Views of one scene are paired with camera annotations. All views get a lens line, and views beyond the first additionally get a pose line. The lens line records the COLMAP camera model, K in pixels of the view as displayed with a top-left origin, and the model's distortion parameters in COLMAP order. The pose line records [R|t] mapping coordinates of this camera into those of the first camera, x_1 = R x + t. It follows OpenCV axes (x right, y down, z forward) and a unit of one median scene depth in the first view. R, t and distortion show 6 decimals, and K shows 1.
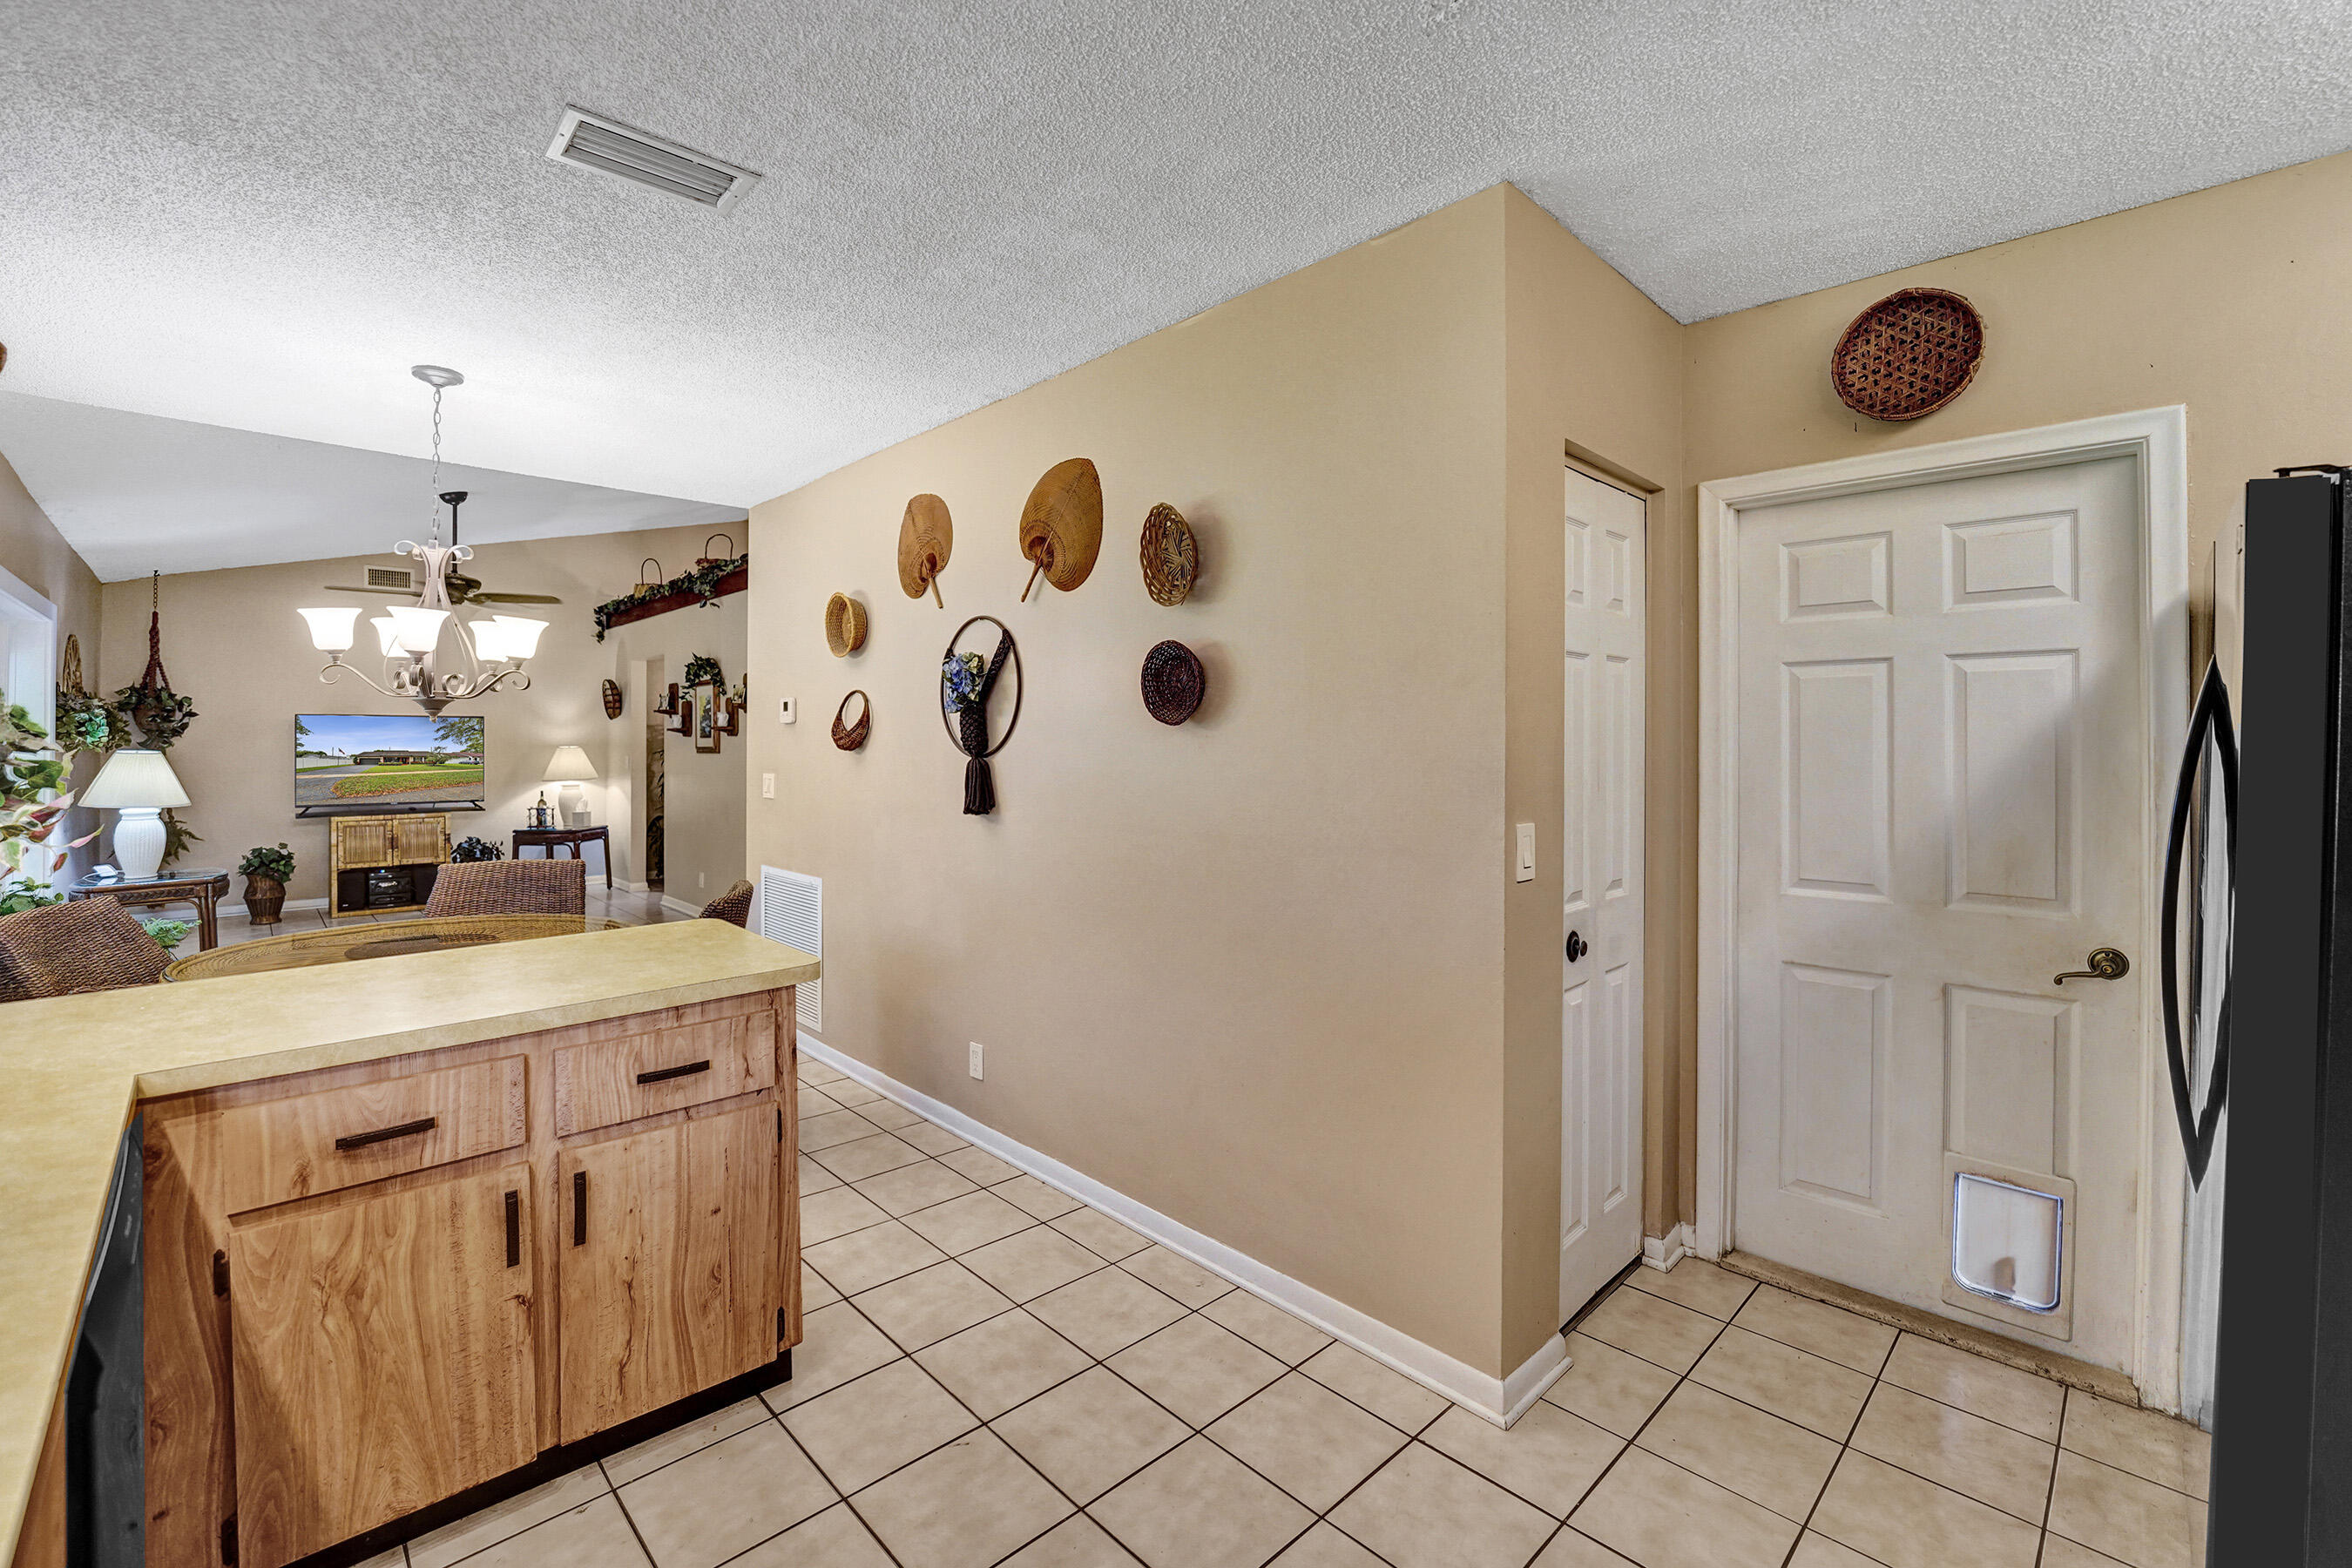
lens RADIAL K [[994.6, 0, 1142.8], [0, 994.6, 745.4], [0, 0, 1]] dist [-0.019415, 0.000124]
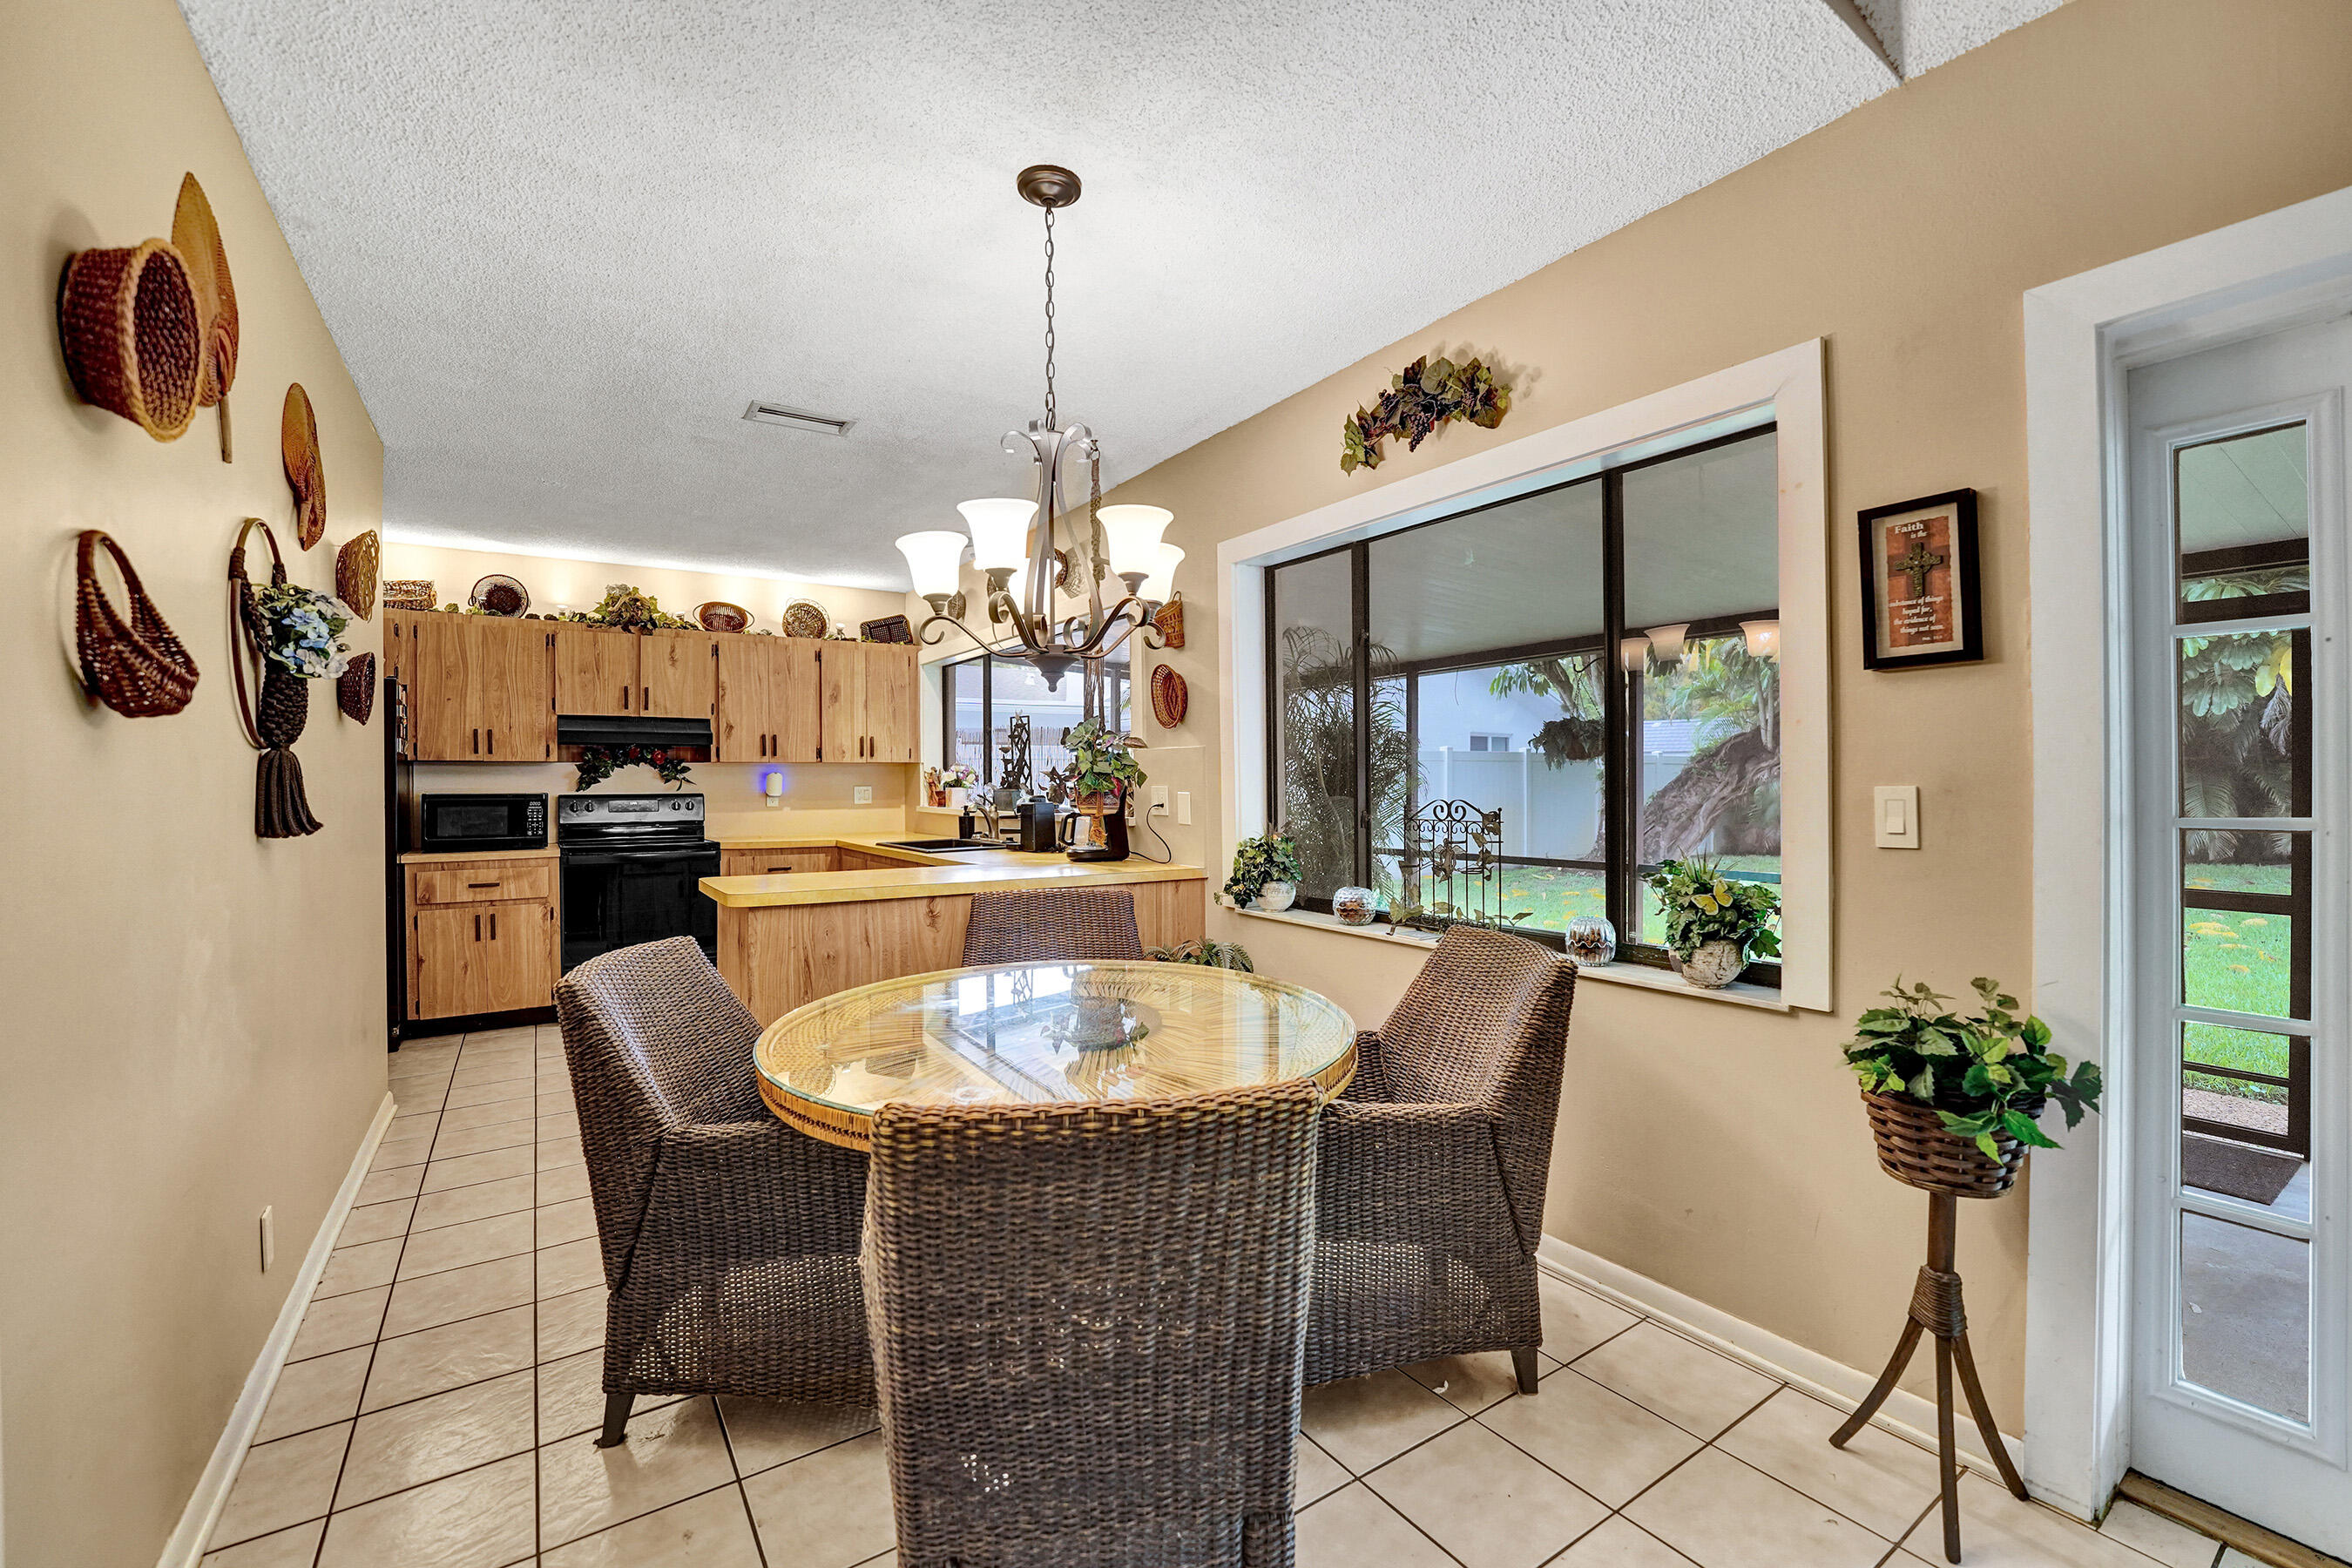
lens RADIAL K [[966.4, 0, 1172.4], [0, 966.4, 785.0], [0, 0, 1]] dist [-0.023452, 0.000470]
pose [[-0.986797, 0.000505, 0.161961, -0.375919], [0.002113, 0.999950, 0.009758, 0.014738], [-0.161948, 0.009972, -0.986749, 0.681799]]
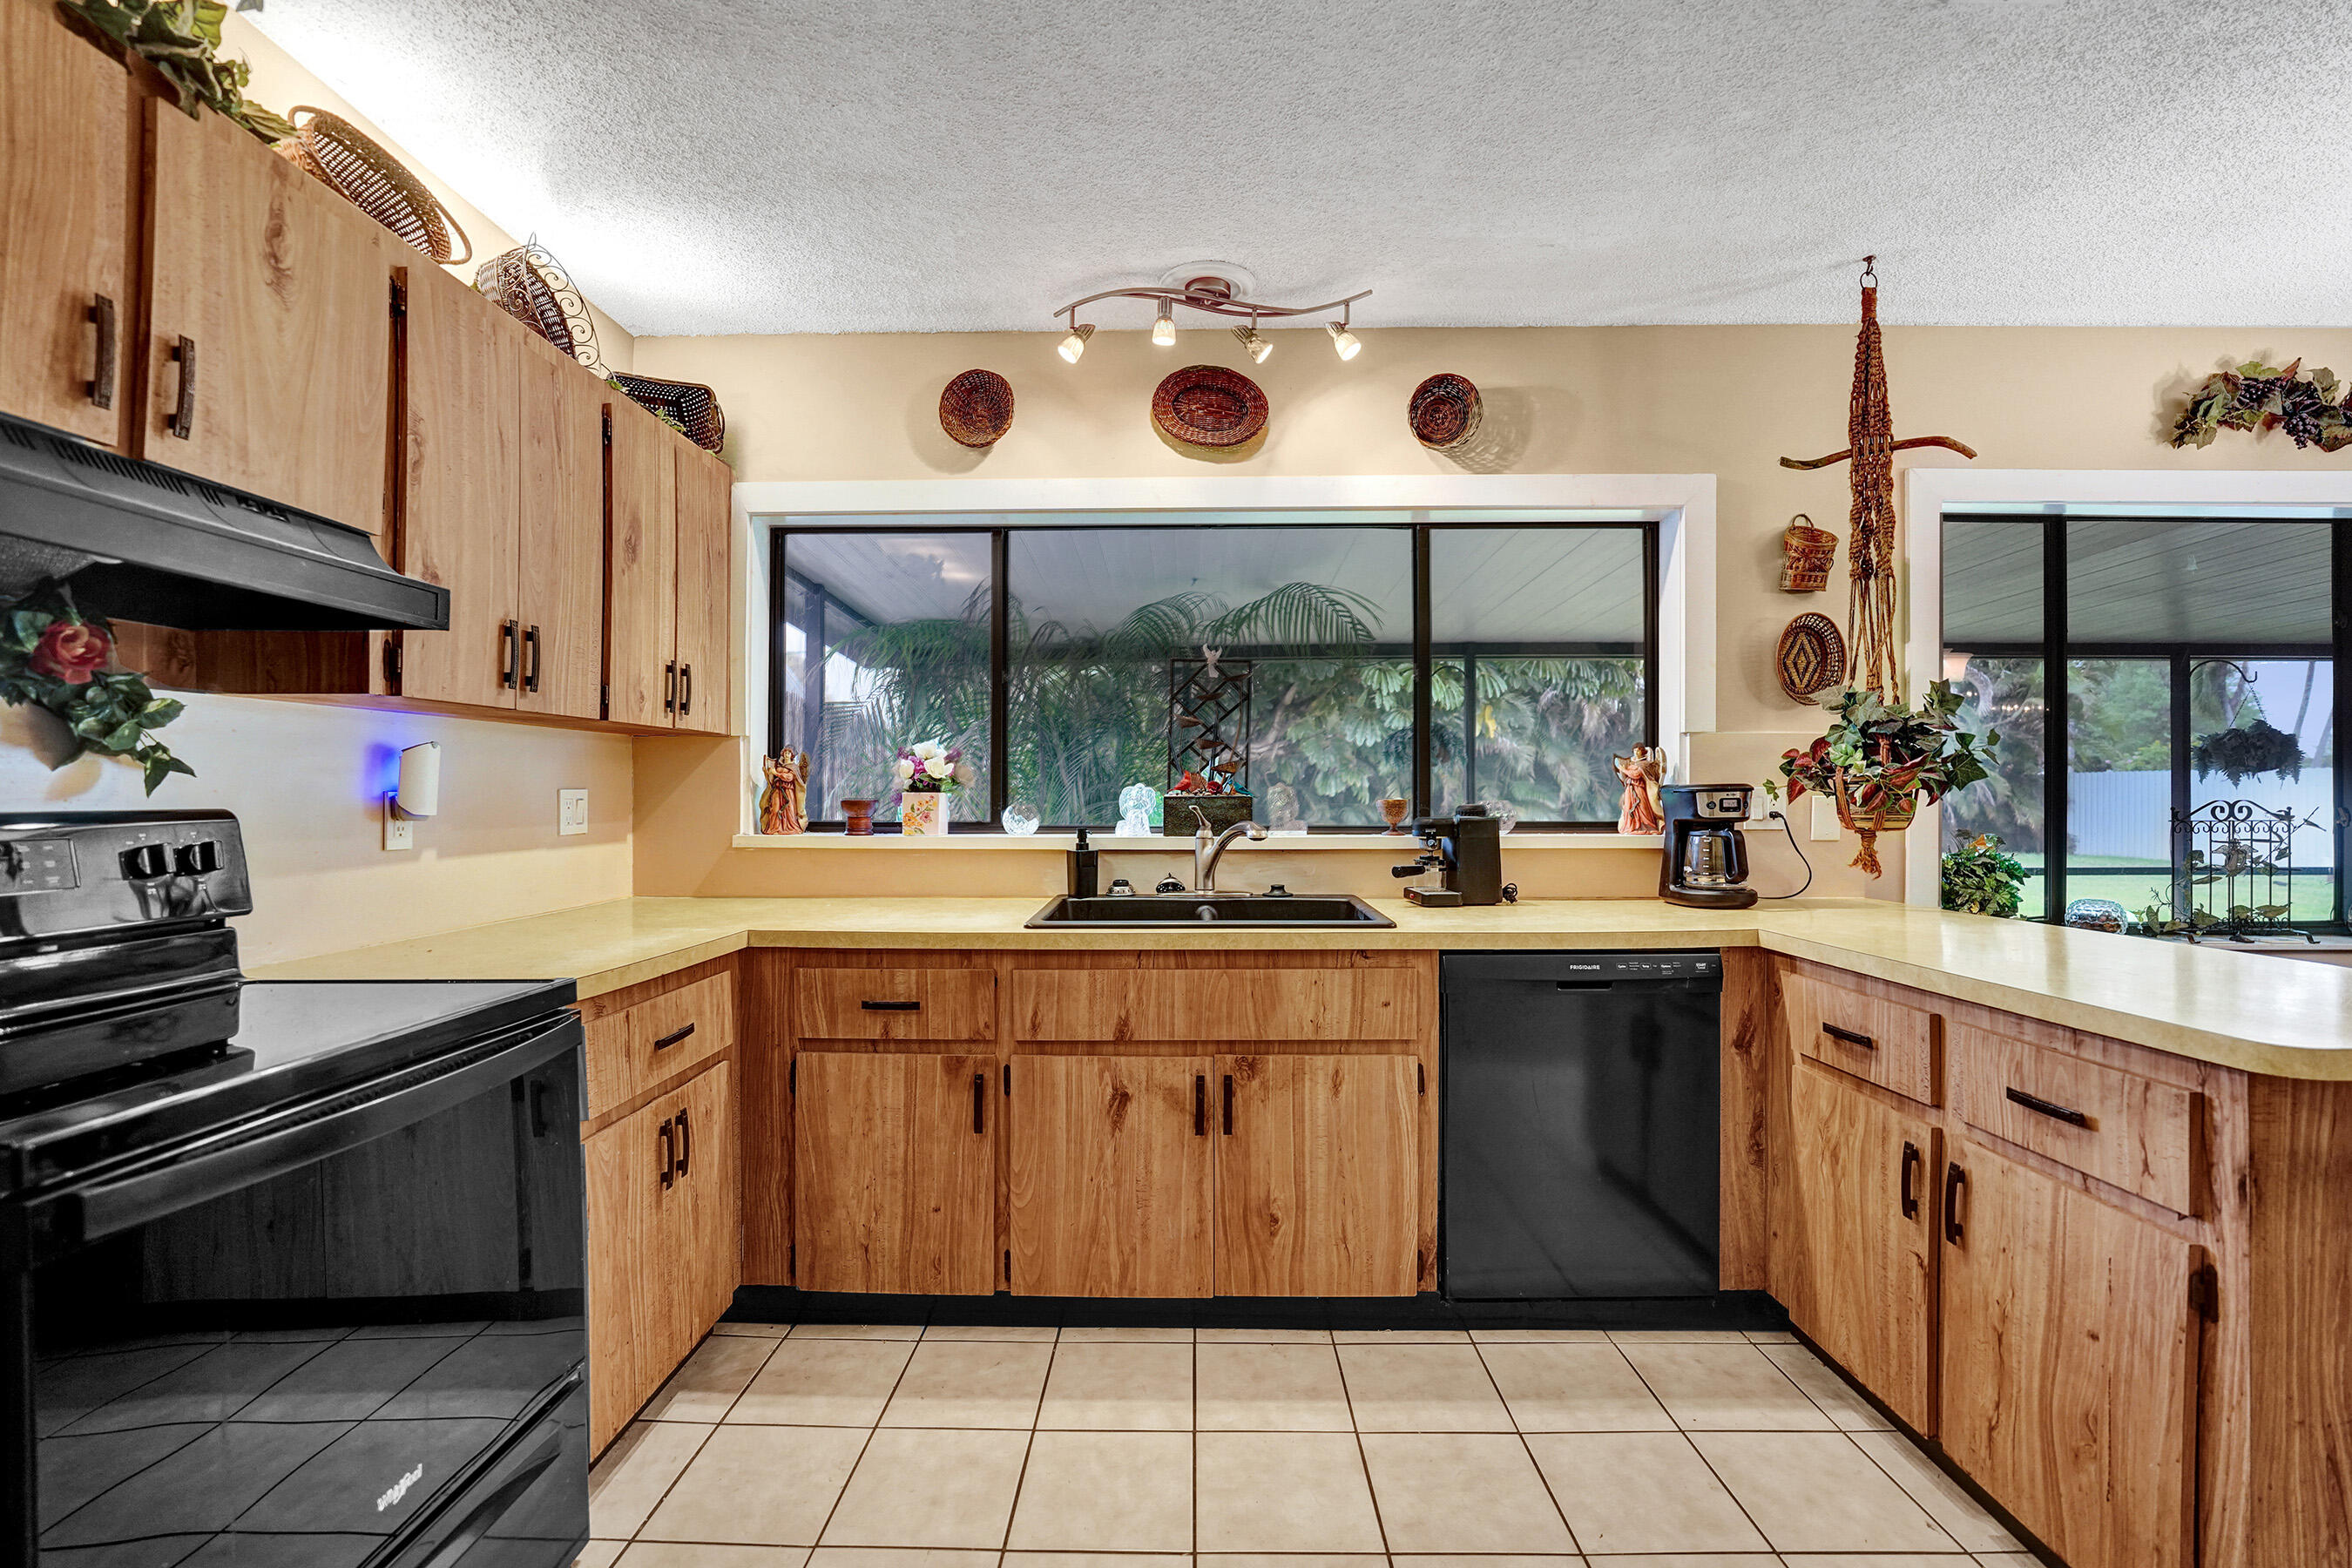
lens RADIAL K [[980.5, 0, 1167.4], [0, 980.5, 785.7], [0, 0, 1]] dist [-0.023392, 0.000168]
pose [[-0.699496, -0.007335, -0.714599, 0.133506], [-0.006208, 0.999972, -0.004187, 0.022769], [0.714610, 0.001507, -0.699522, 0.260662]]
